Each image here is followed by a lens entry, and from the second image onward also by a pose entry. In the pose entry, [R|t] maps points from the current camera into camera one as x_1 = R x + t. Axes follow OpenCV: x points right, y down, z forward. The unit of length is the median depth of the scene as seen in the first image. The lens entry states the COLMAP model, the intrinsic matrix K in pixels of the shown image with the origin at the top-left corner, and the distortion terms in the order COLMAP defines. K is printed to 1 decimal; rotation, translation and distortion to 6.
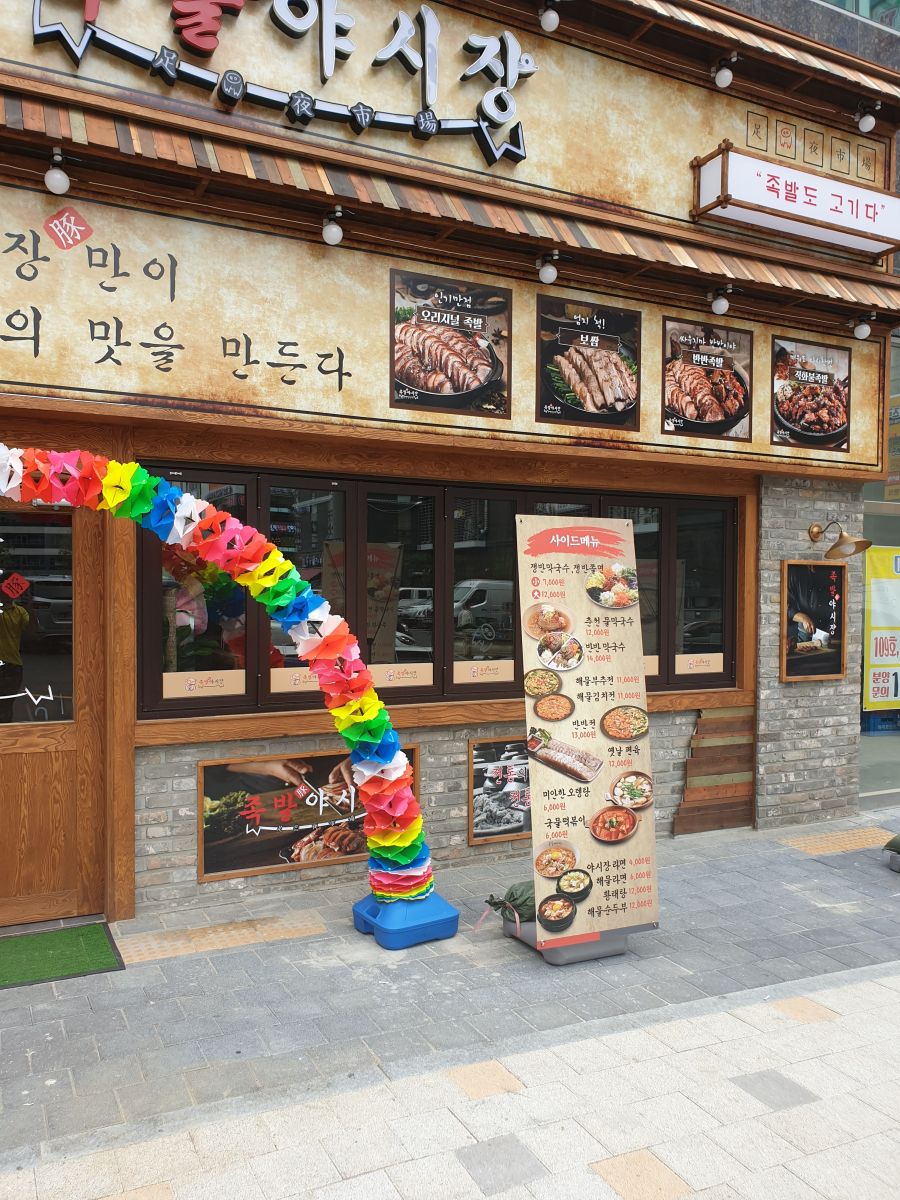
lens RADIAL K [[958.3, 0, 447.5], [0, 958.3, 615.1], [0, 0, 1]] dist [0.055745, -0.119587]
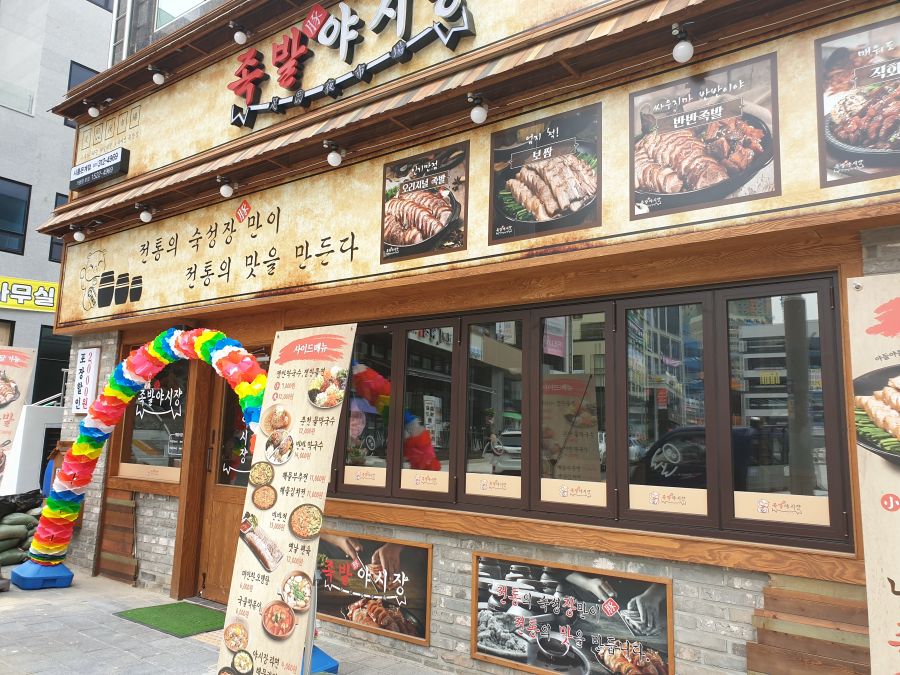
lens RADIAL K [[702.5, 0, 448.7], [0, 702.5, 333.7], [0, 0, 1]] dist [0.020191, 0.000733]
pose [[0.434916, -0.127939, -0.891336, 0.789414], [-0.051915, 0.984646, -0.166664, 0.028509], [0.898973, 0.118758, 0.421596, 0.672497]]
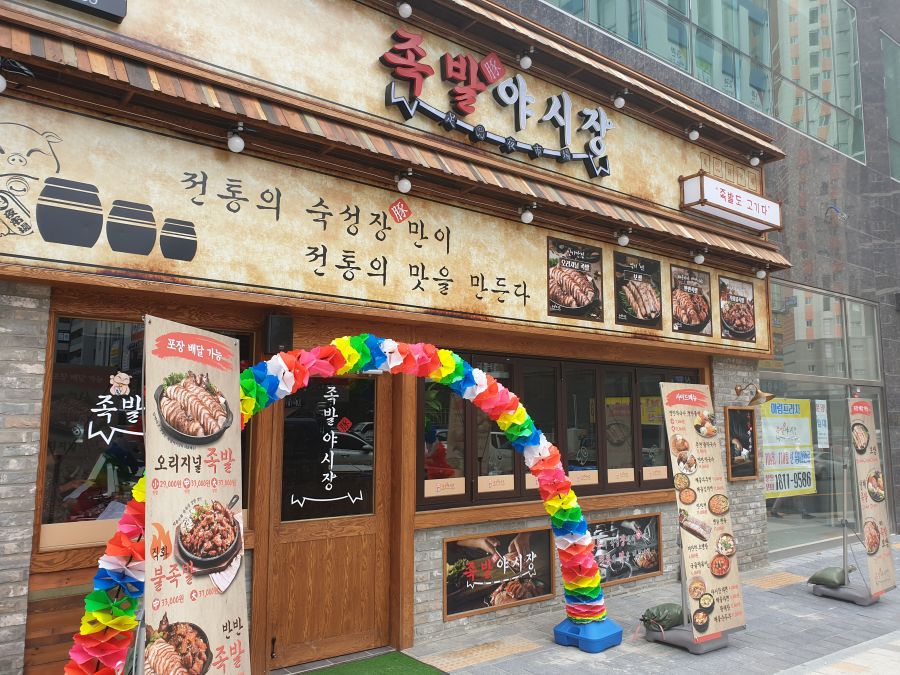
lens RADIAL K [[718.8, 0, 450.0], [0, 718.8, 337.5], [0, 0, 1]] dist [0.055745, -0.119587]
pose [[0.981045, 0.016273, 0.193094, -0.452252], [0.011910, 0.989520, -0.143902, -0.001679], [-0.193412, 0.143474, 0.970570, -0.166305]]
